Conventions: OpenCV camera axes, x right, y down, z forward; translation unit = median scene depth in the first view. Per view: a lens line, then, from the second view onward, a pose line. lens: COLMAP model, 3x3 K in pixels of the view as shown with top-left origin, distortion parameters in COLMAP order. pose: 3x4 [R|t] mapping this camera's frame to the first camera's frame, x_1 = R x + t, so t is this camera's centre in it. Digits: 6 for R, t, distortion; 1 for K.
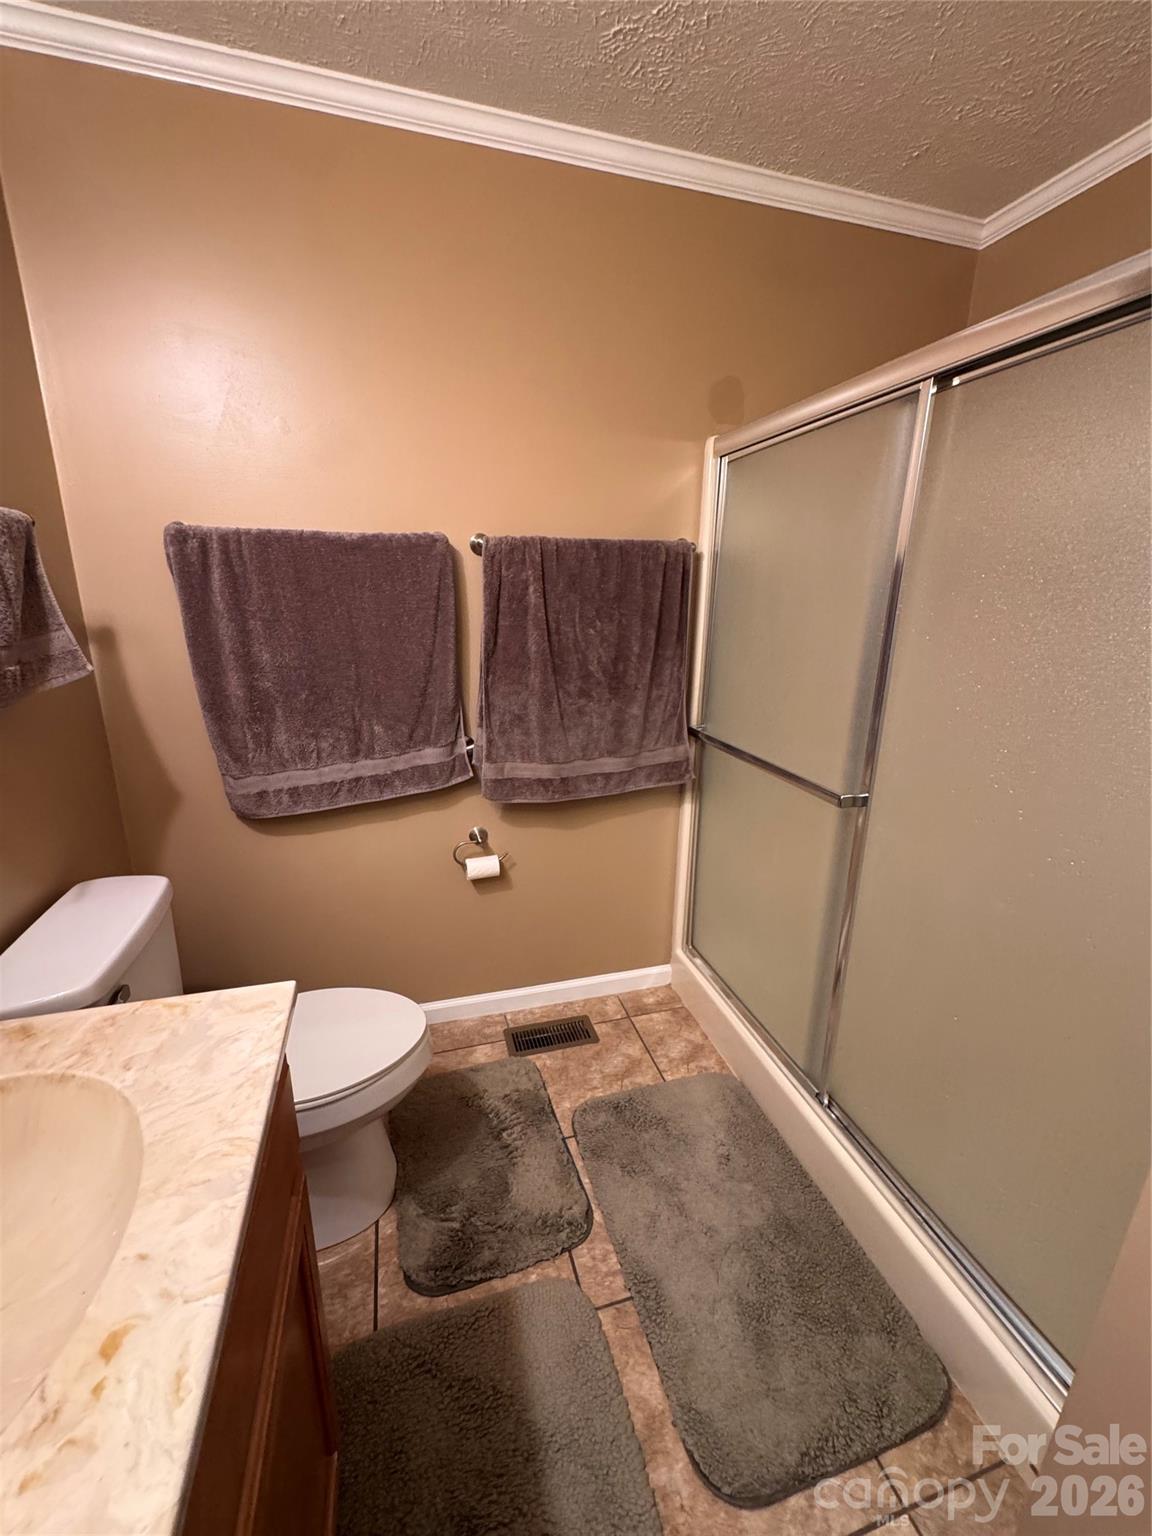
lens RADIAL K [[615.2, 0, 576.0], [0, 615.2, 768.0], [0, 0, 1]] dist [-0.005601, 0.000783]
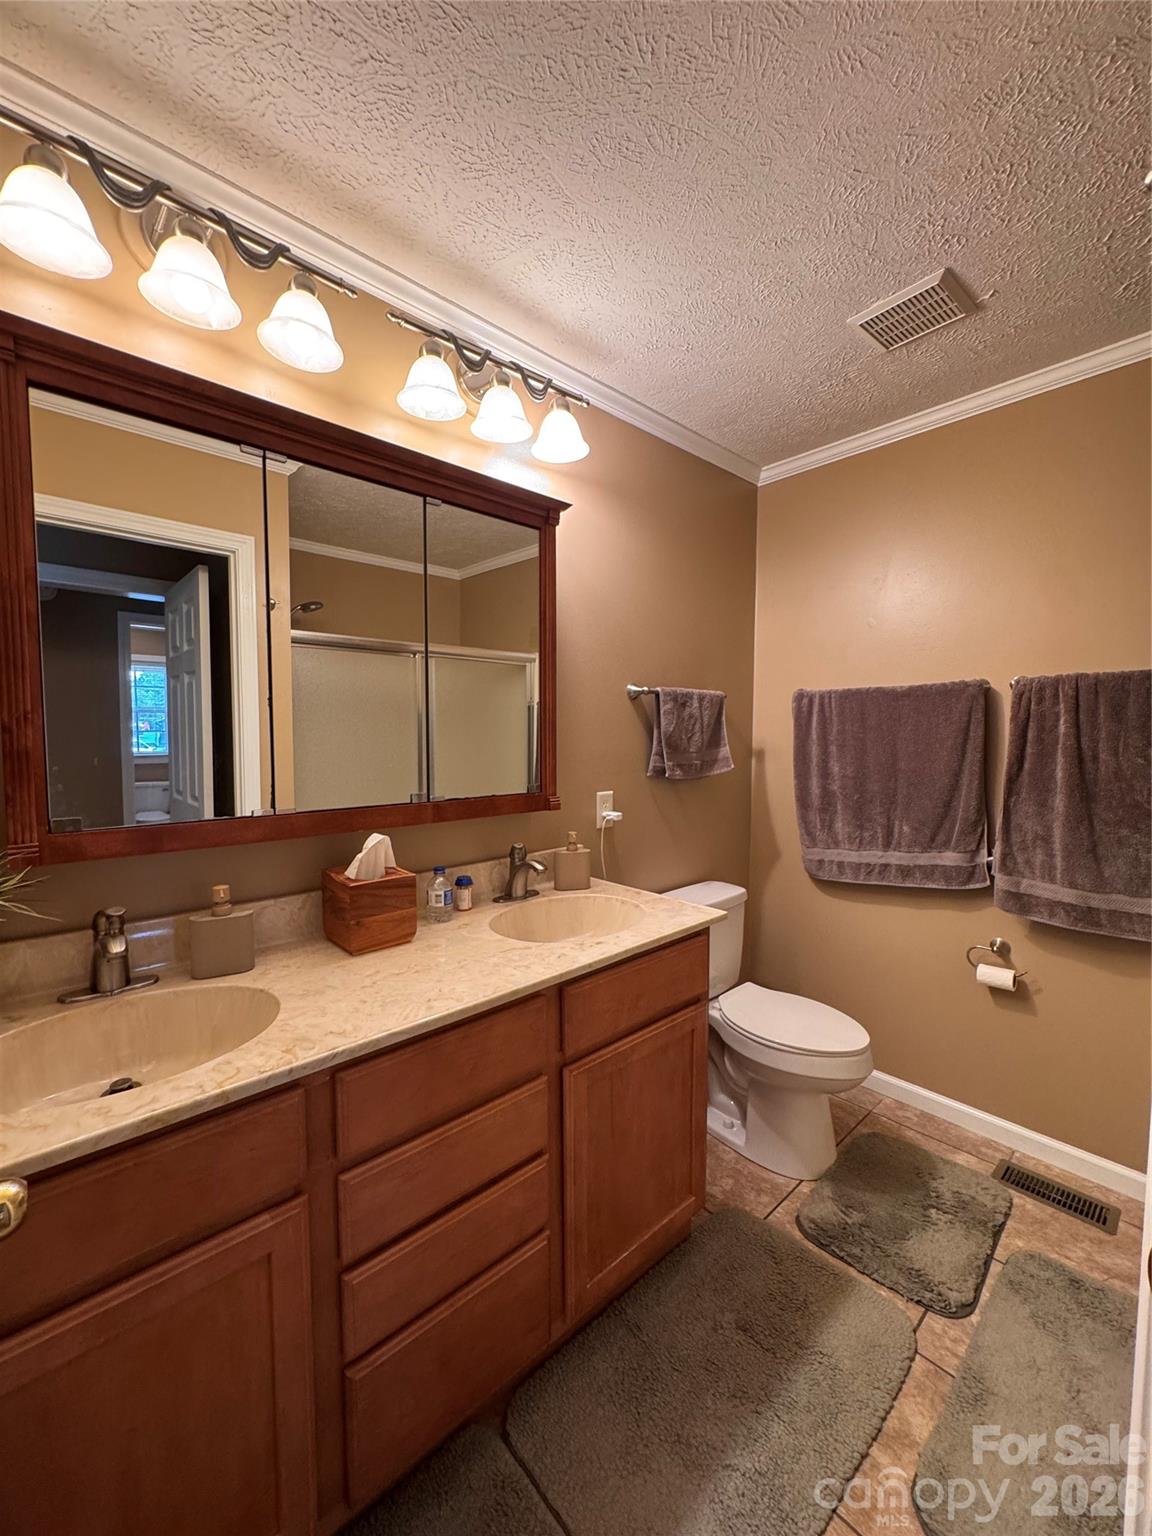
lens RADIAL K [[615.2, 0, 576.0], [0, 615.2, 768.0], [0, 0, 1]] dist [-0.005601, 0.000783]
pose [[0.442300, 0.034557, -0.896201, 0.518095], [-0.240167, 0.967327, -0.081229, 0.083548], [0.864113, 0.251165, 0.436148, -0.190689]]
